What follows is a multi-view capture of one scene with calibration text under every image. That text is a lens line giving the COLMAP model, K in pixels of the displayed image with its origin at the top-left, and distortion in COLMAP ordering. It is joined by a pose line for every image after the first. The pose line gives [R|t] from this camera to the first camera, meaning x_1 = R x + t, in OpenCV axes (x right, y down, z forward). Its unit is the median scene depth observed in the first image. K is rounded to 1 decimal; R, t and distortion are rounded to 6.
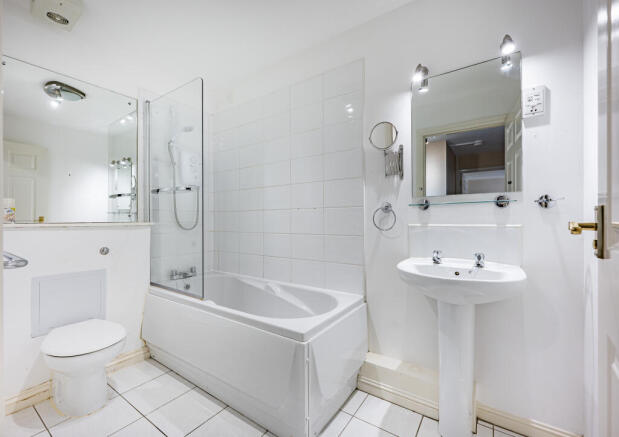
lens RADIAL K [[255.9, 0, 306.9], [0, 255.9, 220.2], [0, 0, 1]] dist [-0.003797, -0.000108]
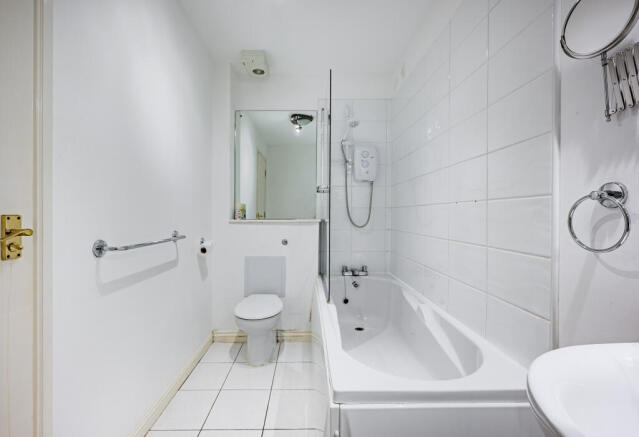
lens RADIAL K [[266.8, 0, 317.3], [0, 266.8, 215.8], [0, 0, 1]] dist [0.002809, 0.000004]
pose [[0.592117, 0.007172, -0.805820, 0.272189], [0.001097, 0.999952, 0.009706, -0.016176], [0.805851, -0.006631, 0.592081, 0.278915]]
